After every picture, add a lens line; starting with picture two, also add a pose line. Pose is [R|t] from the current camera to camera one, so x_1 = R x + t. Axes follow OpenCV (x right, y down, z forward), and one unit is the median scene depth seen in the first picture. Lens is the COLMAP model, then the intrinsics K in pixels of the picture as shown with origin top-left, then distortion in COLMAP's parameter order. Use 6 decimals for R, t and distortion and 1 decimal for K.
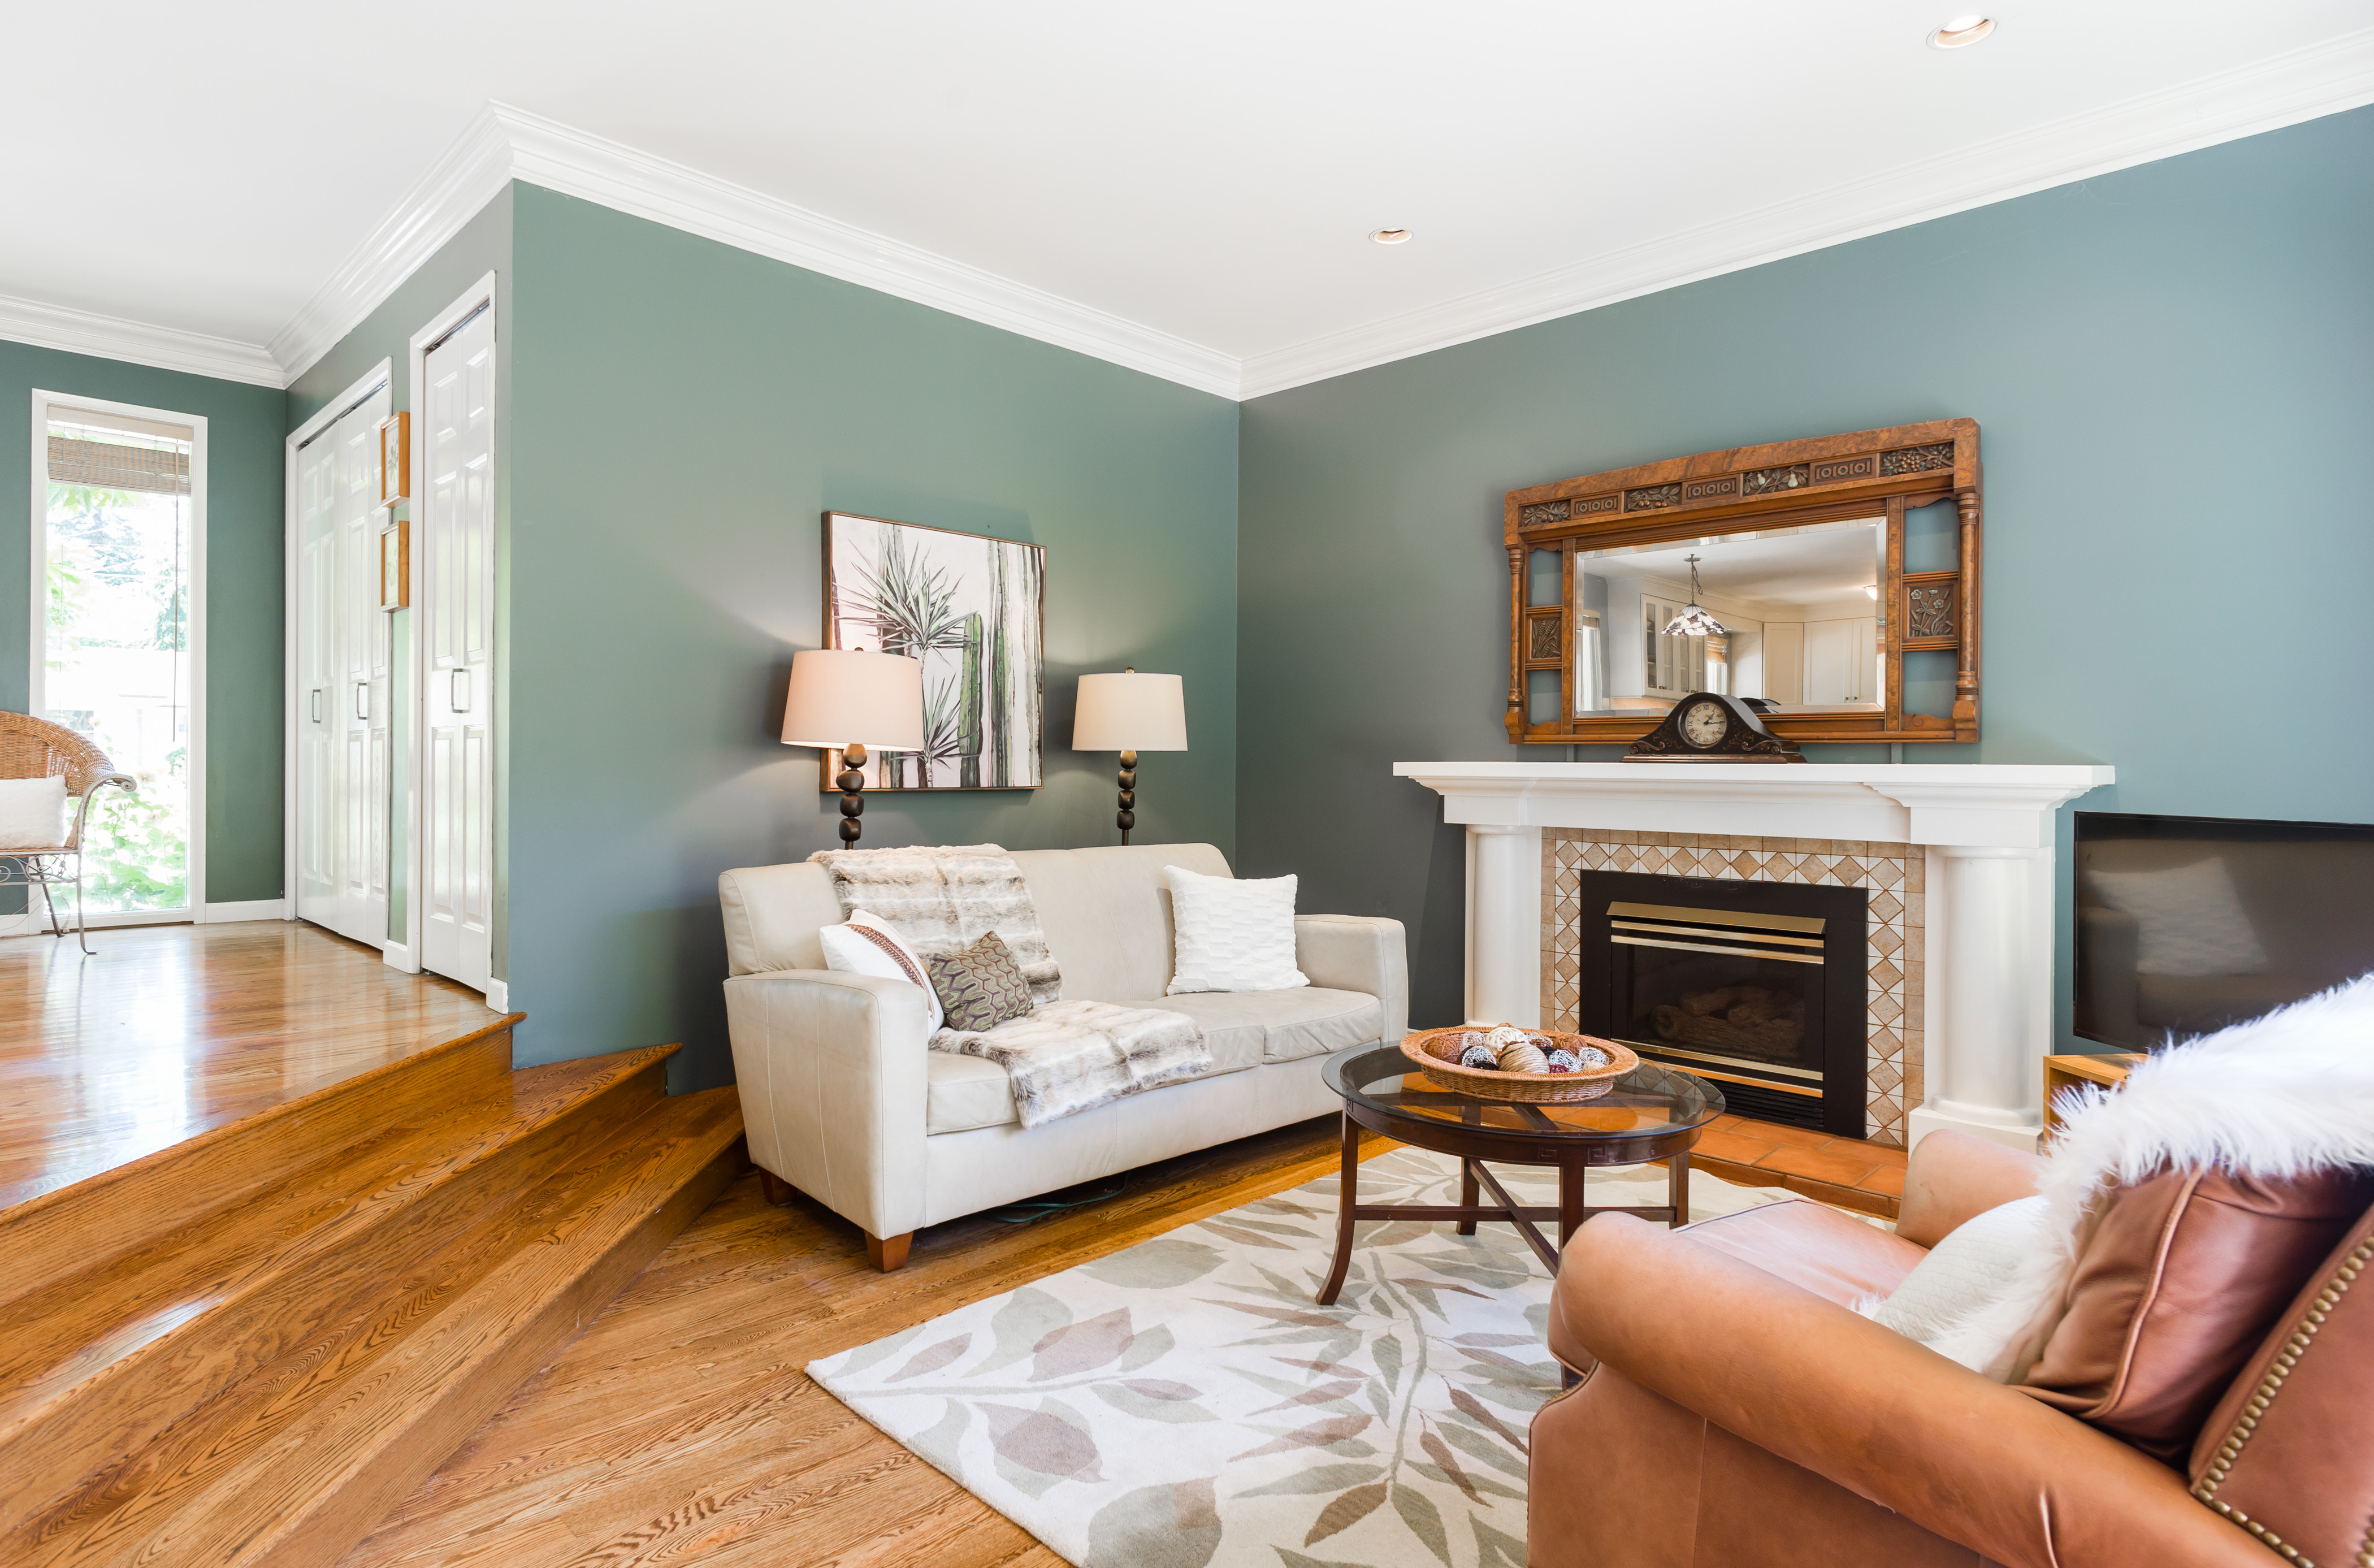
lens RADIAL K [[1301.2, 0, 1194.4], [0, 1301.2, 768.1], [0, 0, 1]] dist [0.001442, -0.000272]
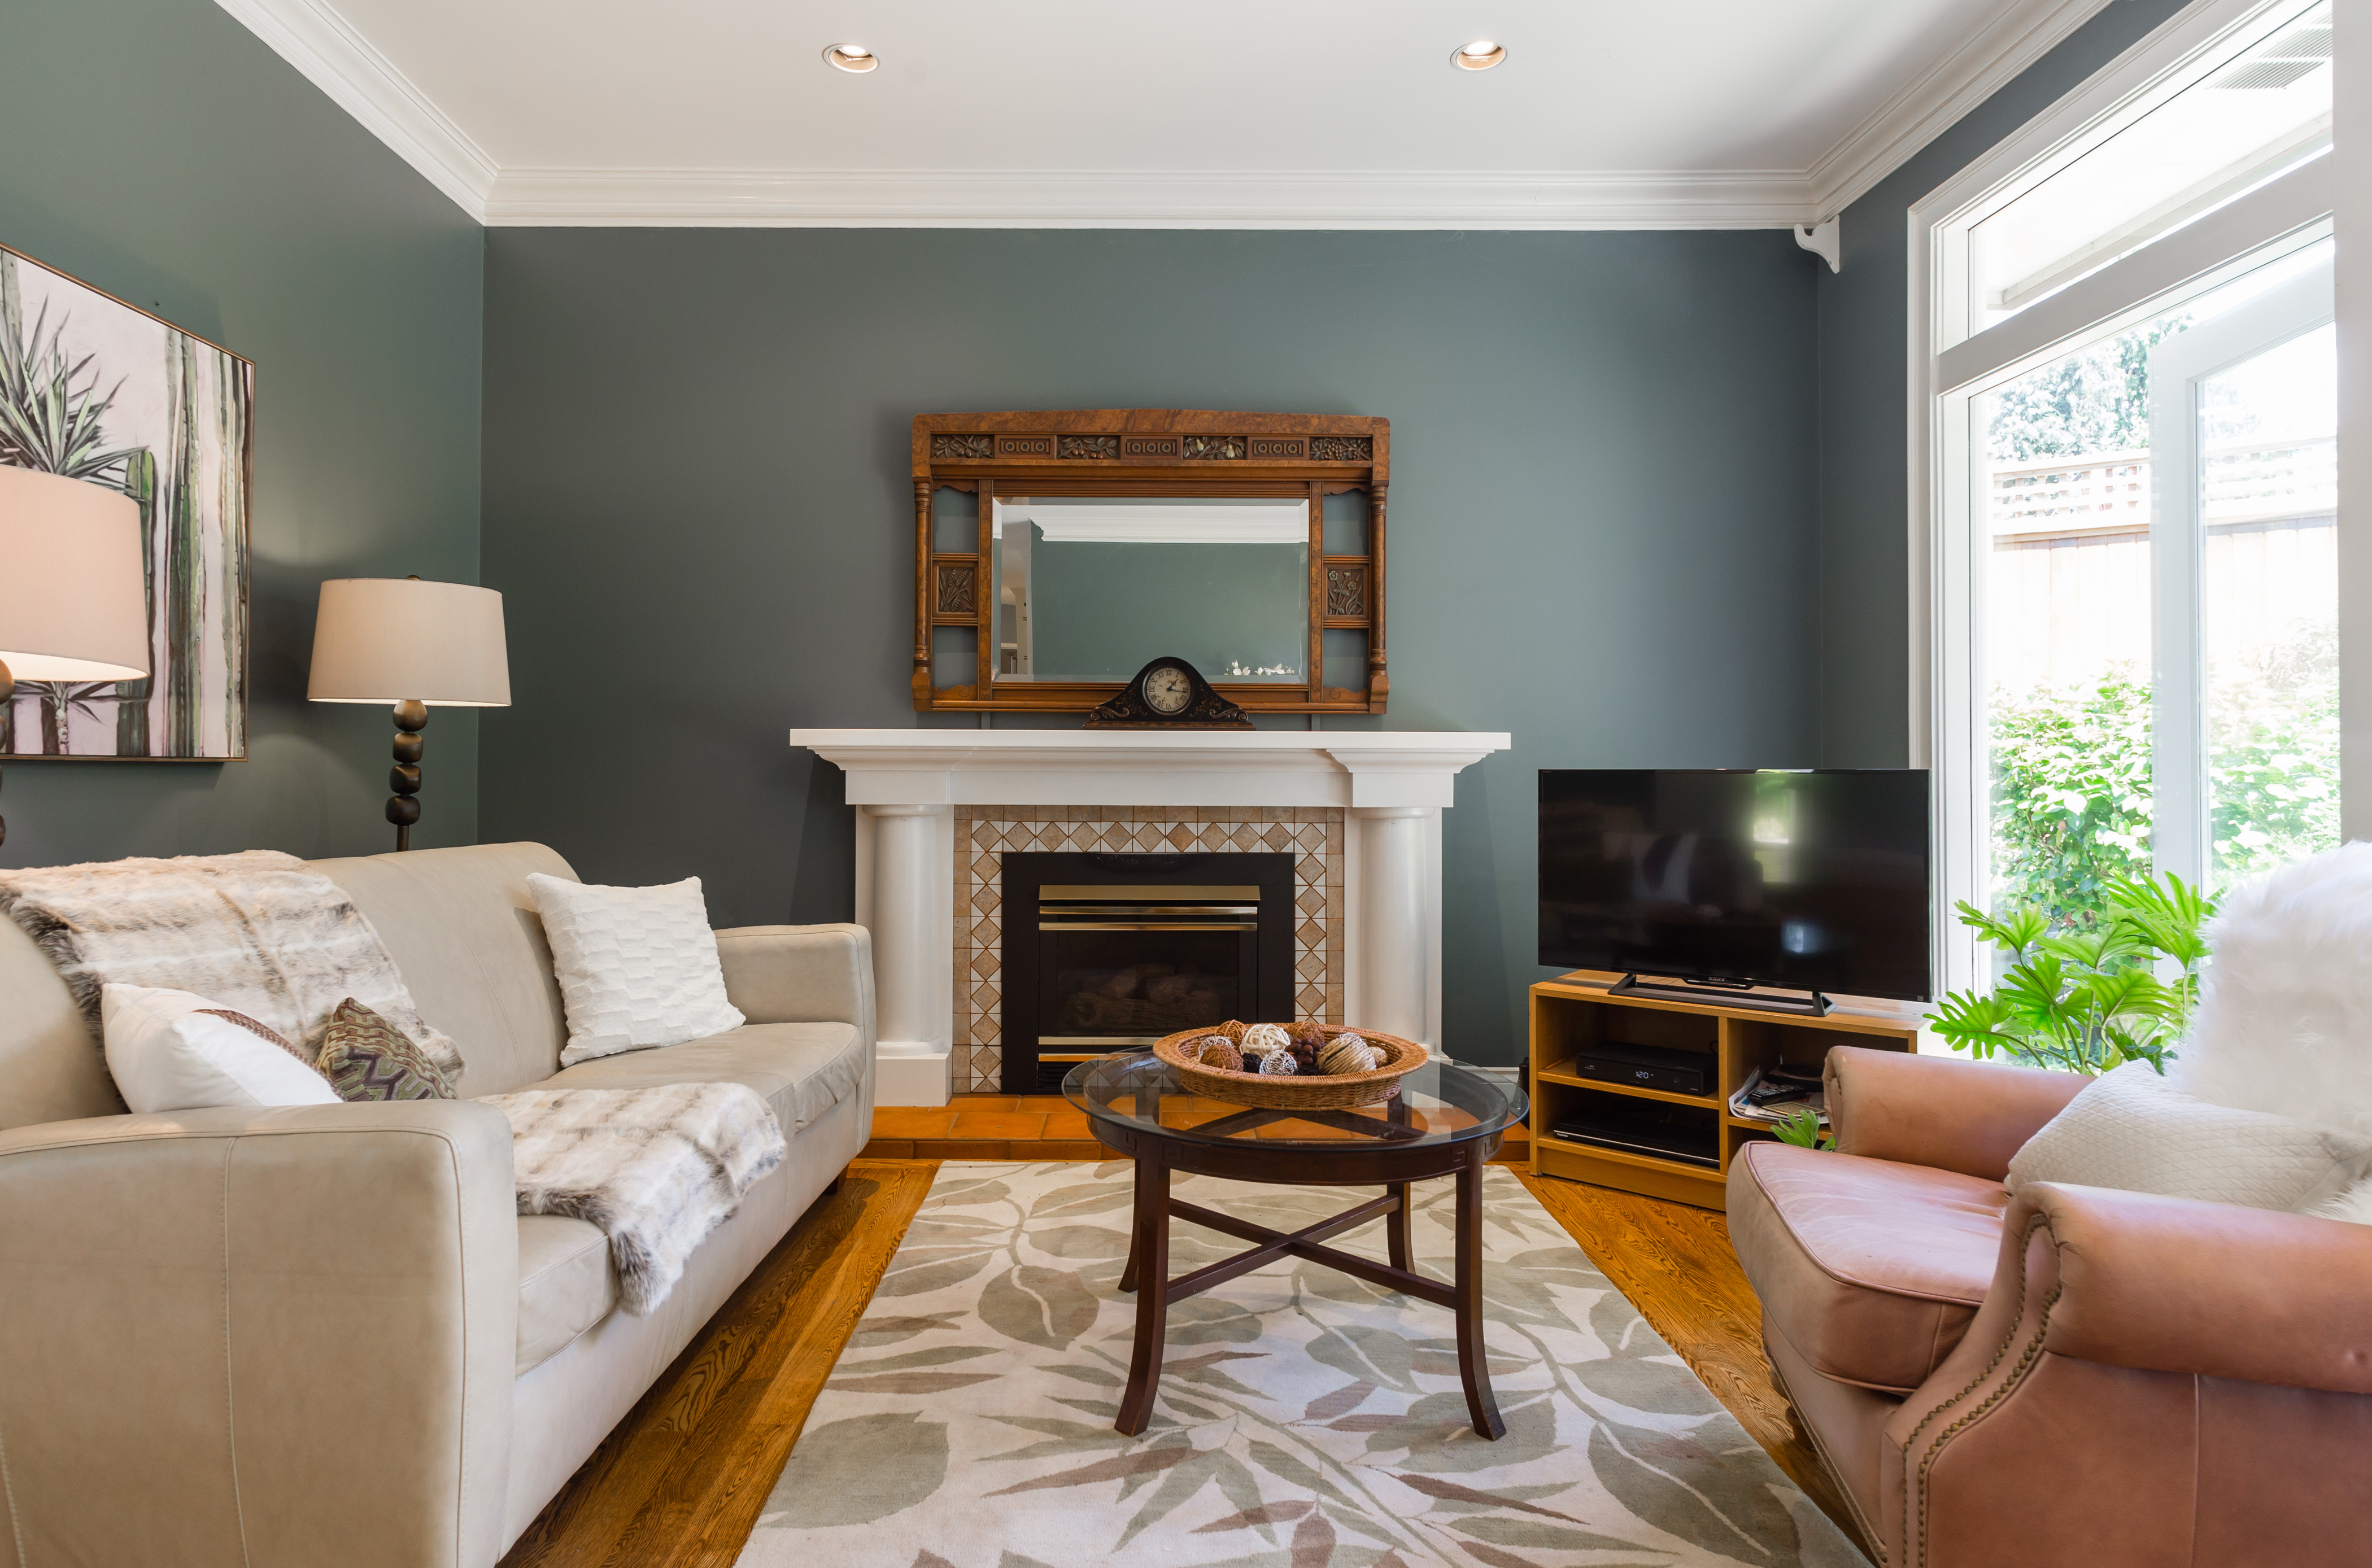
lens RADIAL K [[1310.7, 0, 1182.6], [0, 1310.7, 758.6], [0, 0, 1]] dist [-0.002474, -0.001303]
pose [[0.707907, 0.003610, 0.706296, -0.269659], [0.003820, 0.999953, -0.008940, 0.024279], [-0.706295, 0.009026, 0.707860, 0.300604]]
